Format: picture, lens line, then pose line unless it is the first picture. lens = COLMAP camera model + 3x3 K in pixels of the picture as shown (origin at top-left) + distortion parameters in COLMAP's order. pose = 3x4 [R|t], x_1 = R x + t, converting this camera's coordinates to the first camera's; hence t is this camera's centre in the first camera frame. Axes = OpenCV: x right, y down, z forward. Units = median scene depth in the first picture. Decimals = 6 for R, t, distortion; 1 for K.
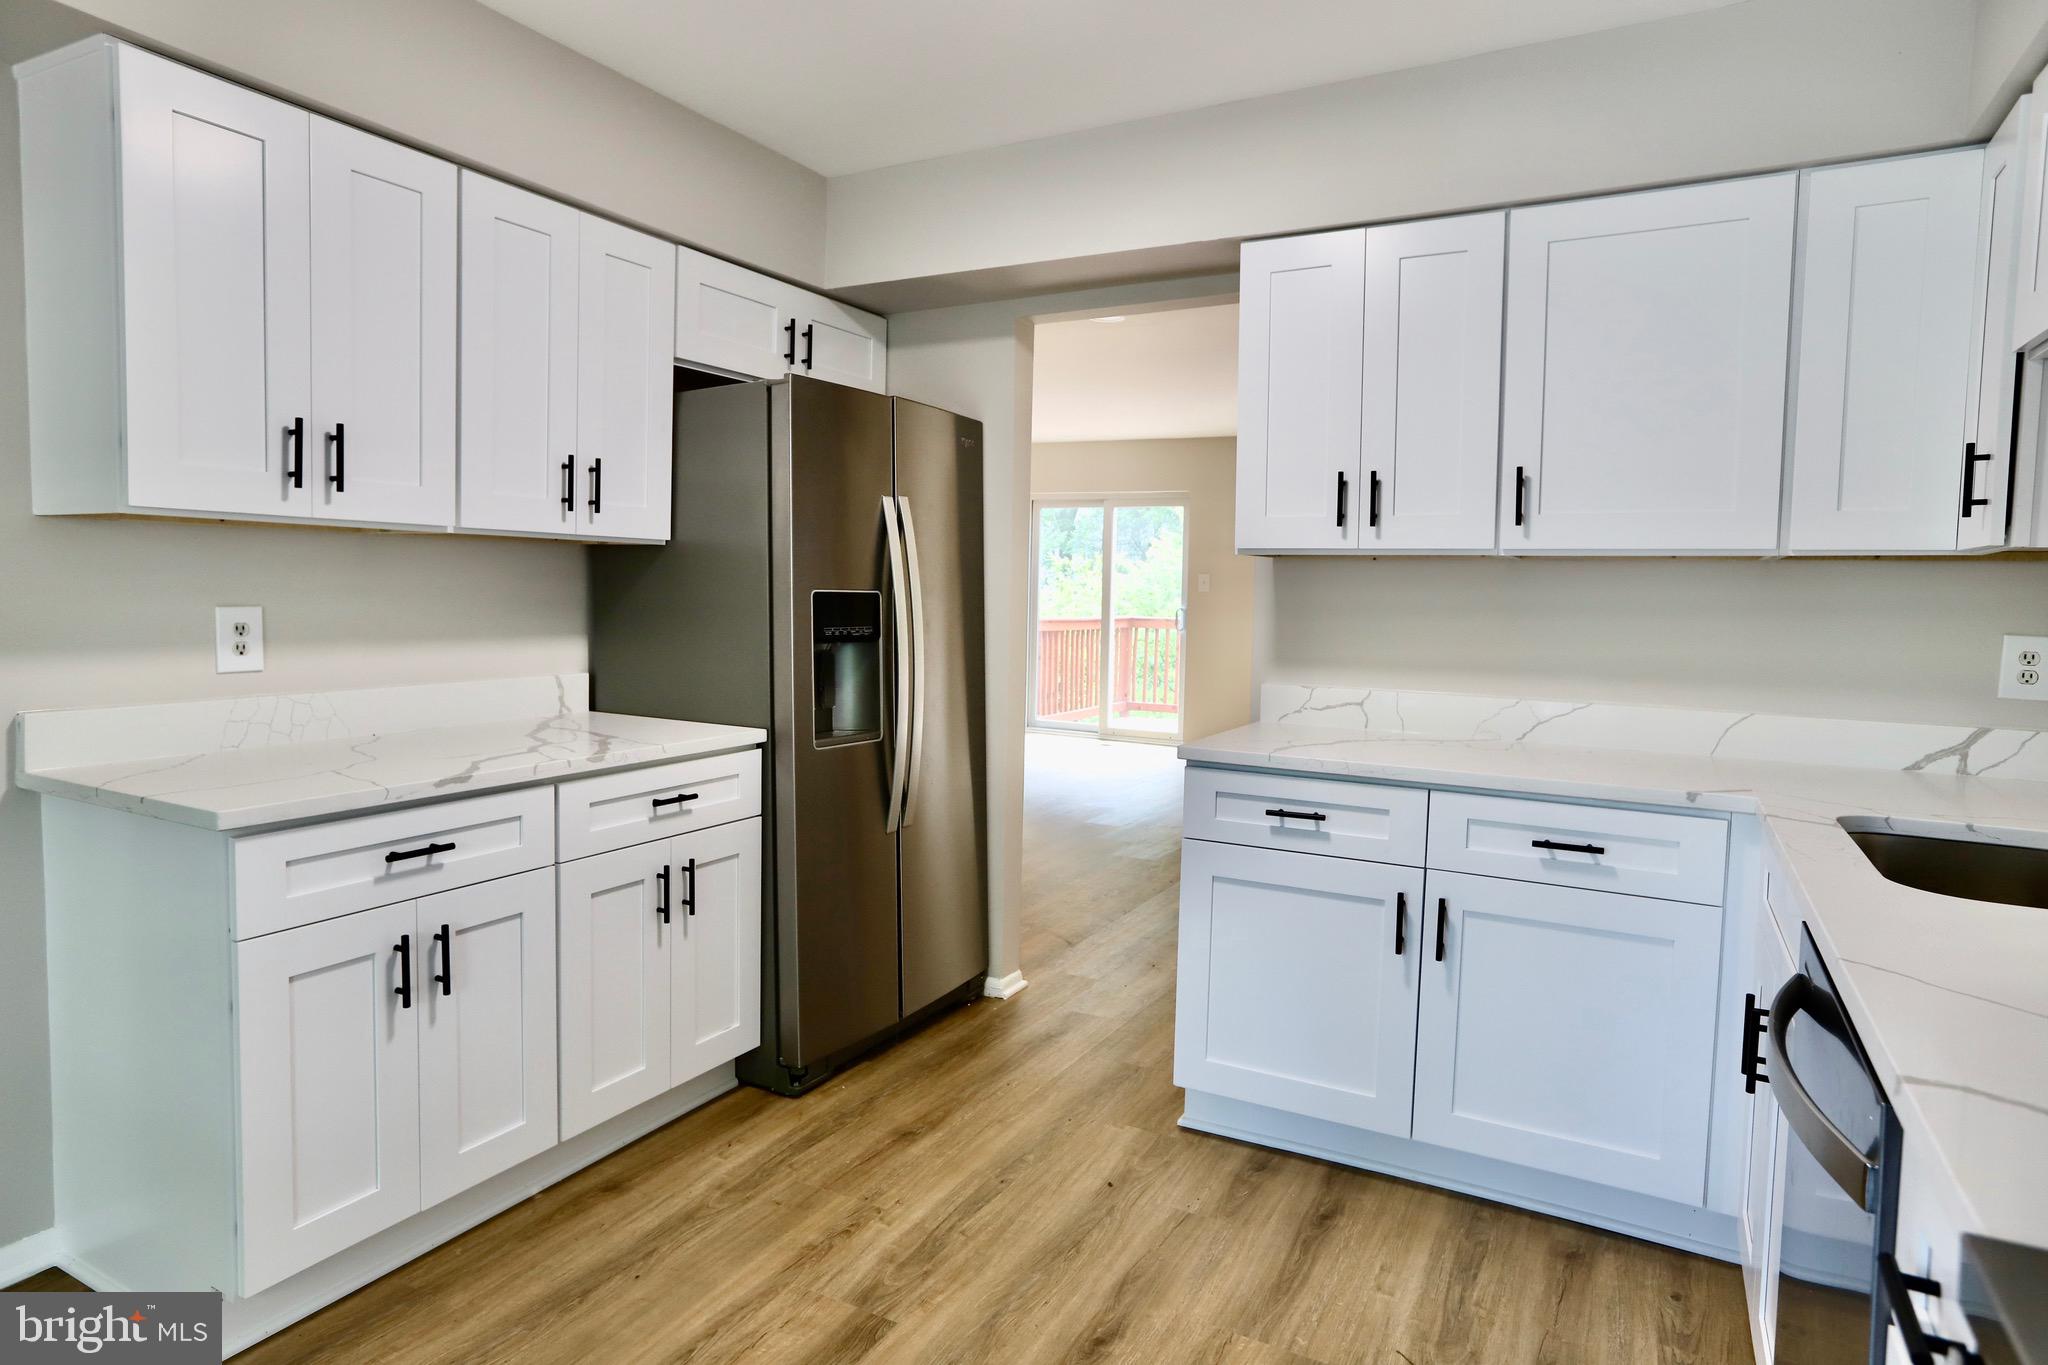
lens RADIAL K [[1169.3, 0, 1020.4], [0, 1169.3, 656.2], [0, 0, 1]] dist [0.002507, 0.000993]
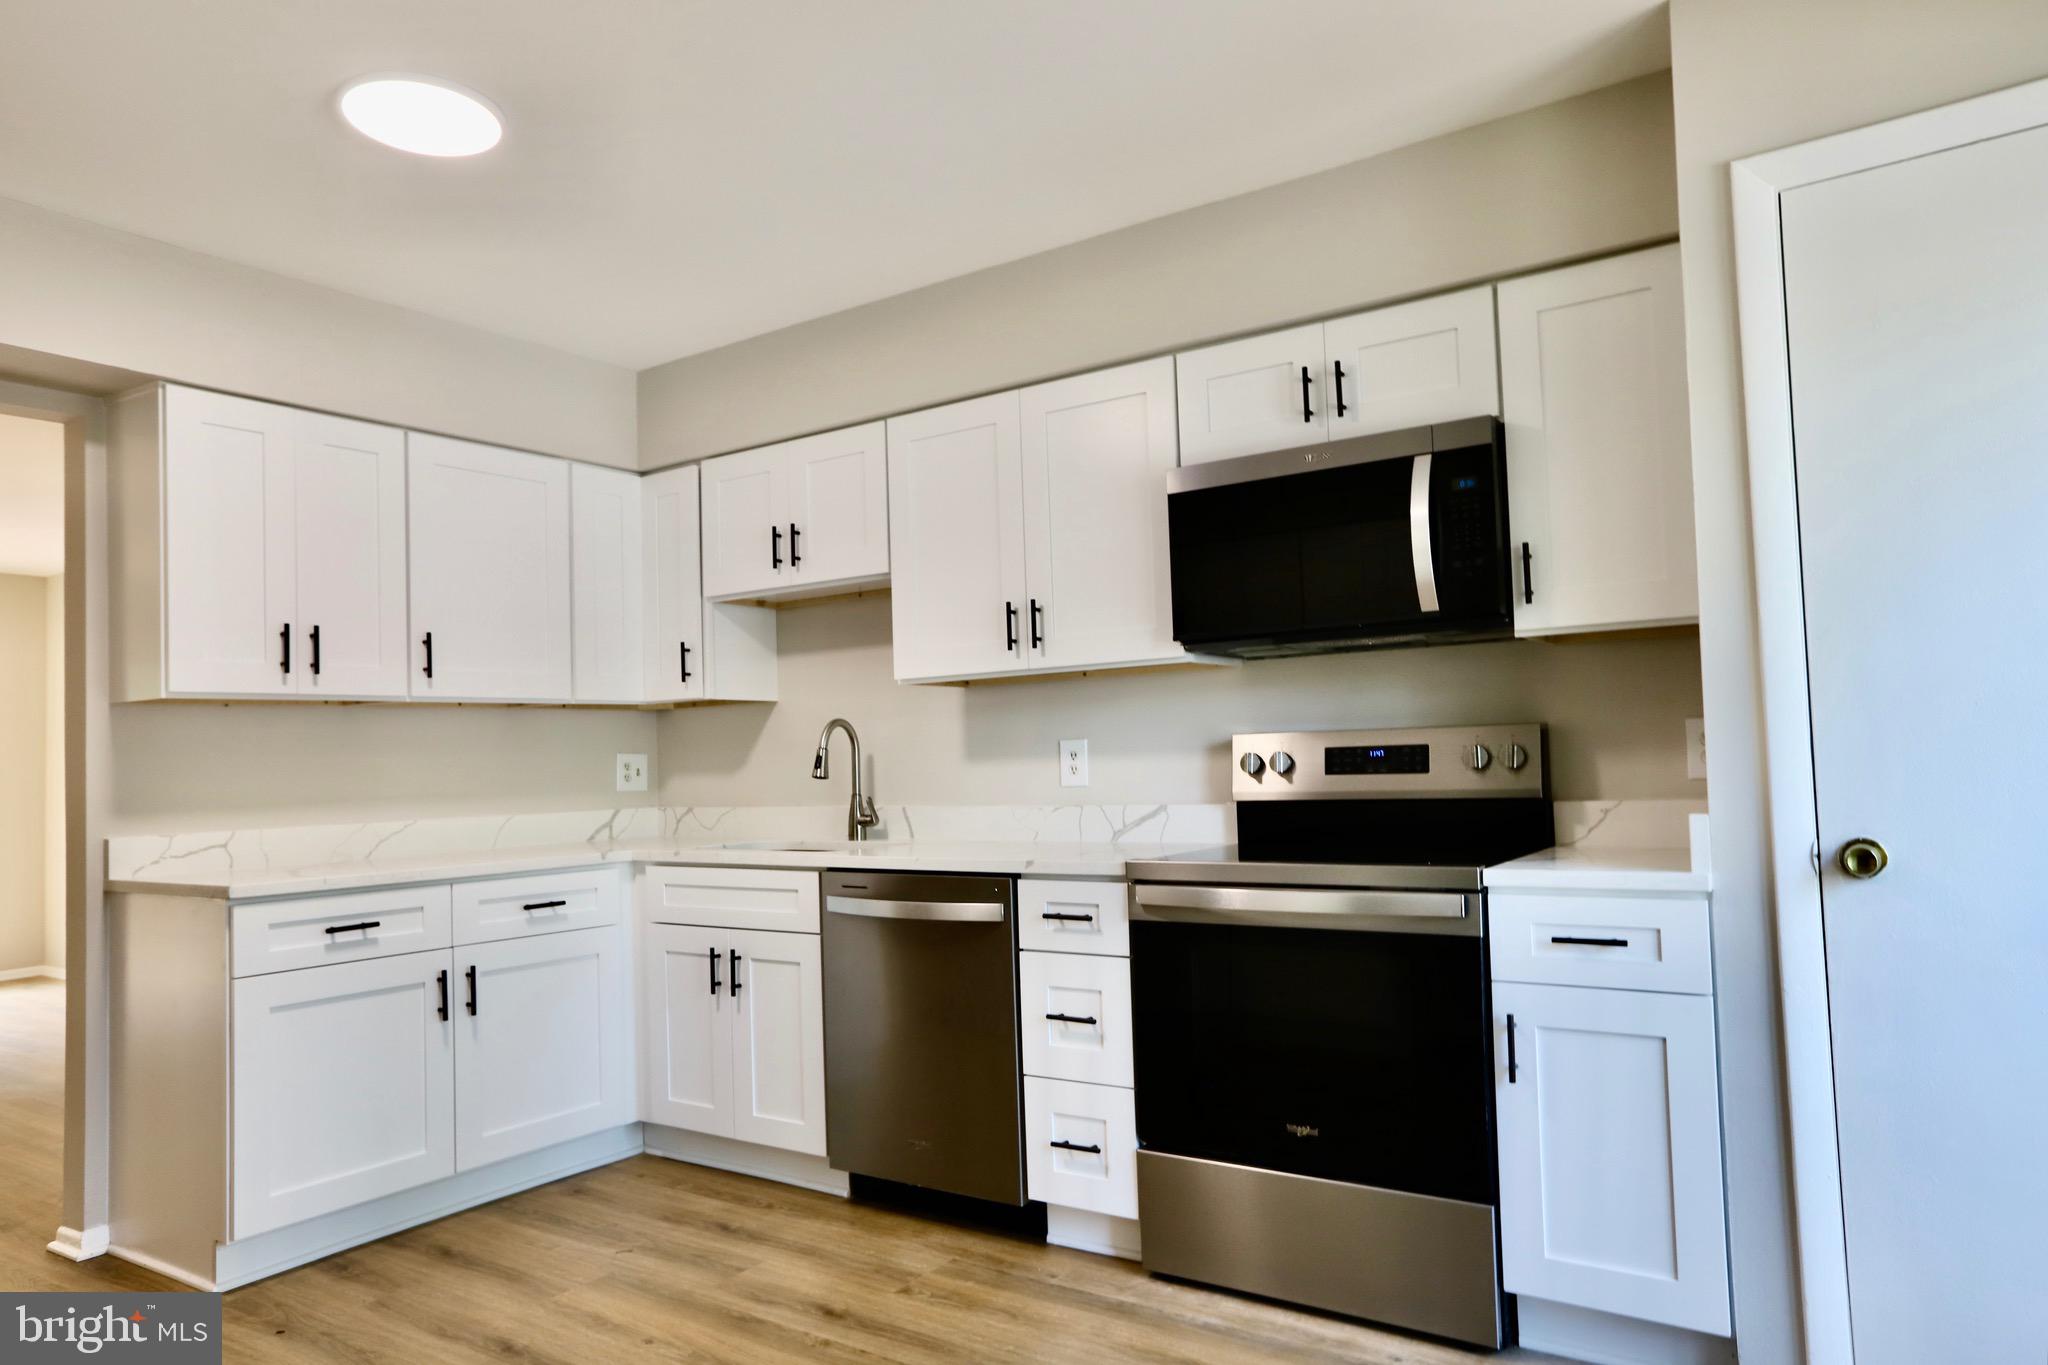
lens RADIAL K [[1314.0, 0, 1021.9], [0, 1314.0, 709.4], [0, 0, 1]] dist [-0.004418, 0.000133]
pose [[0.105176, 0.010476, 0.994398, -0.963650], [0.086250, 0.996080, -0.019616, 0.005891], [-0.990706, 0.087830, 0.103860, 0.224446]]
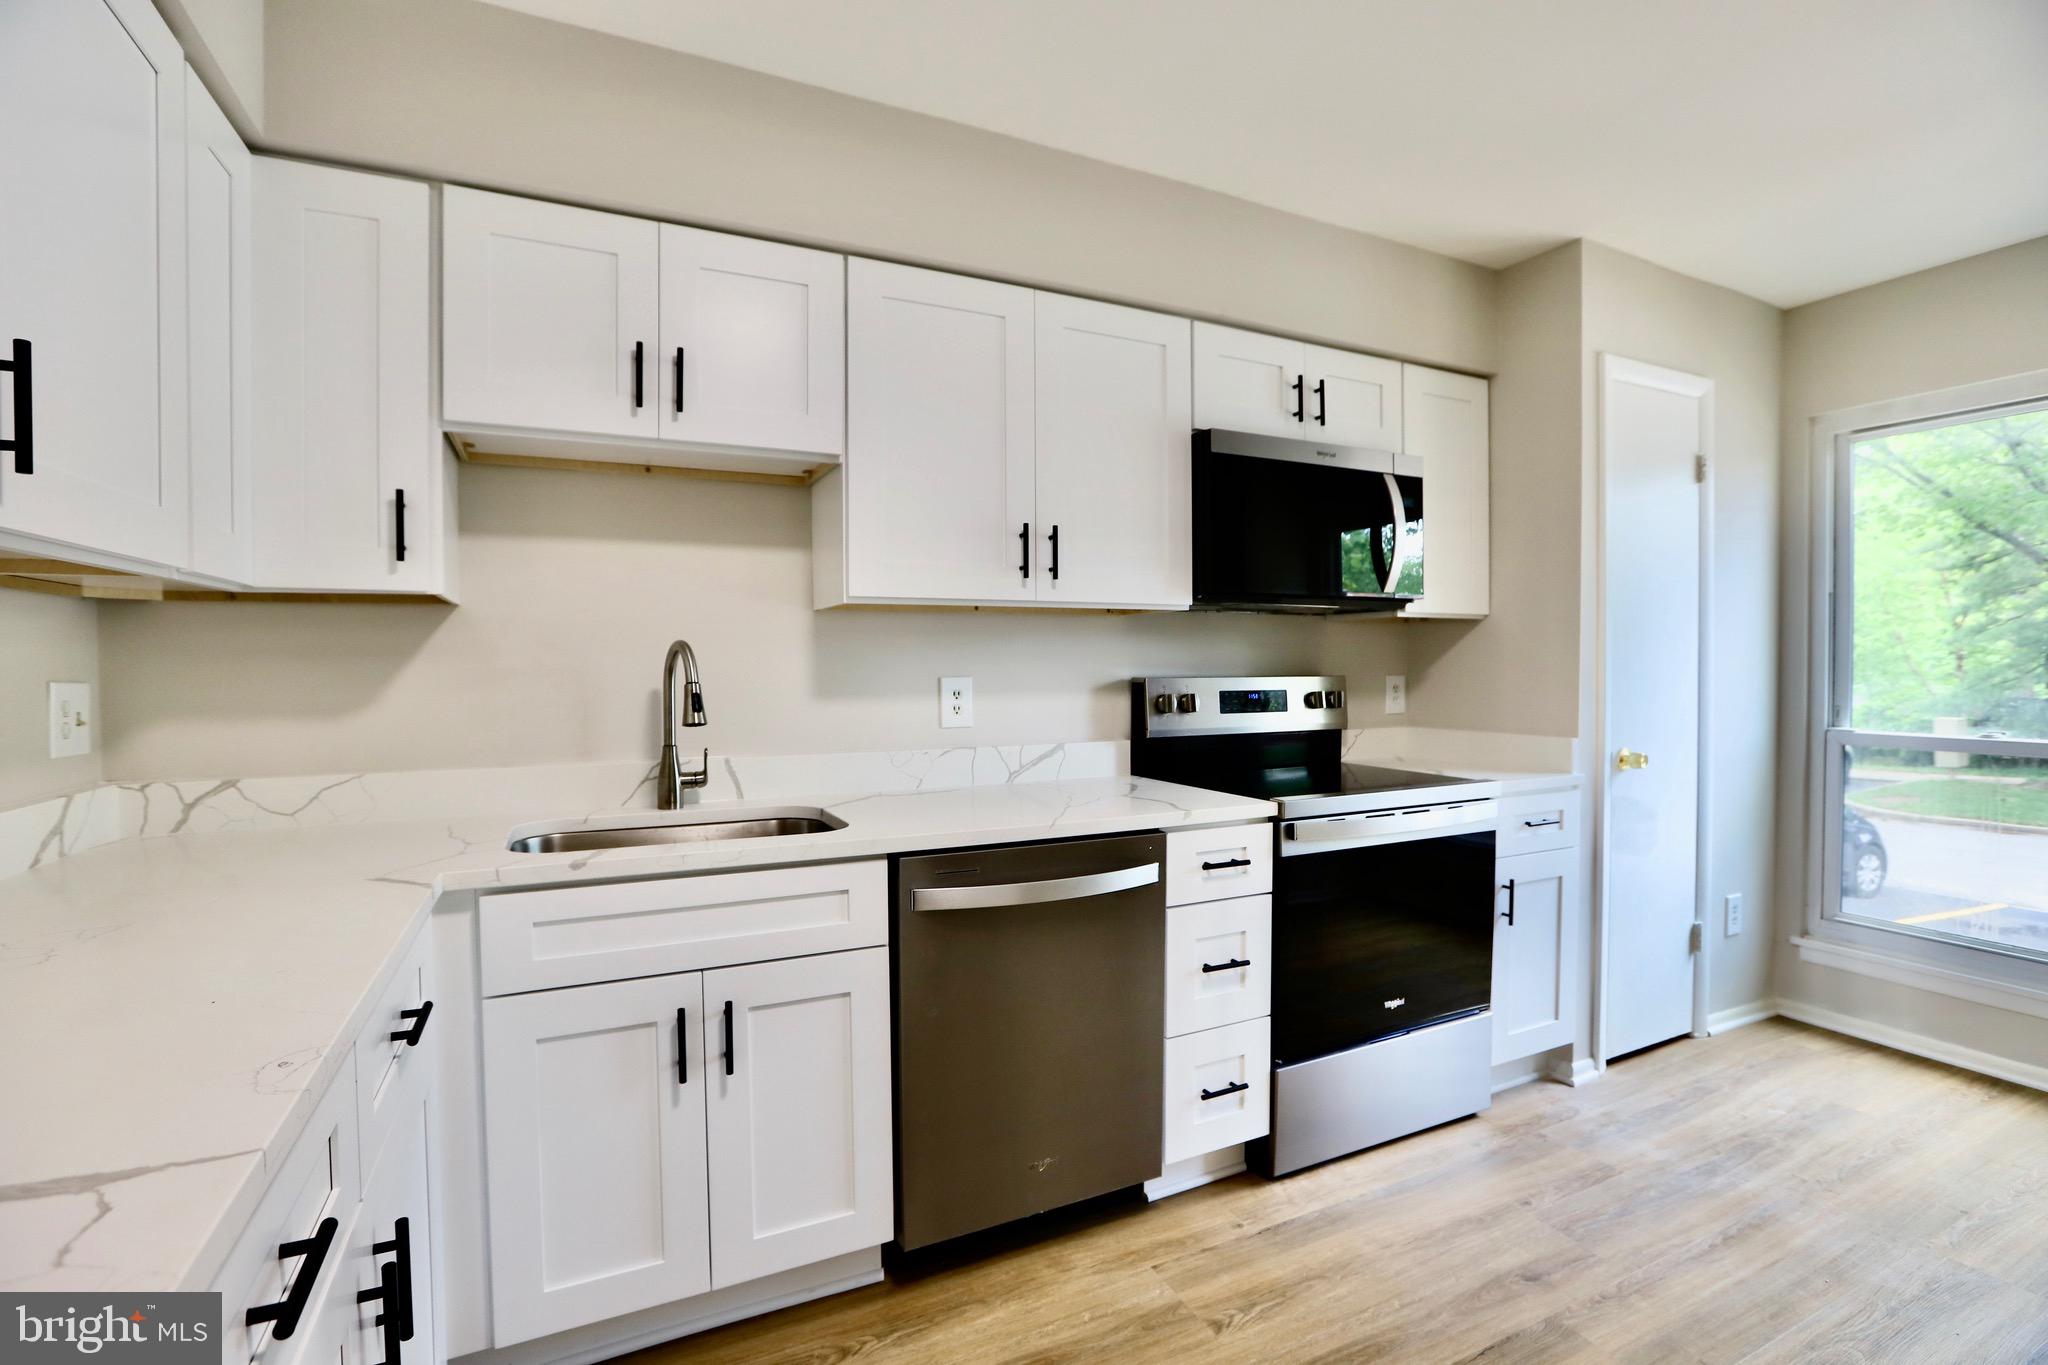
lens RADIAL K [[926.6, 0, 1024.0], [0, 926.6, 682.5], [0, 0, 1]] dist [-0.026832, 0.000856]
pose [[-0.810533, -0.035958, 0.584588, -0.086384], [0.013853, 0.996657, 0.080511, -0.059119], [-0.585529, 0.073355, -0.807326, 1.102221]]
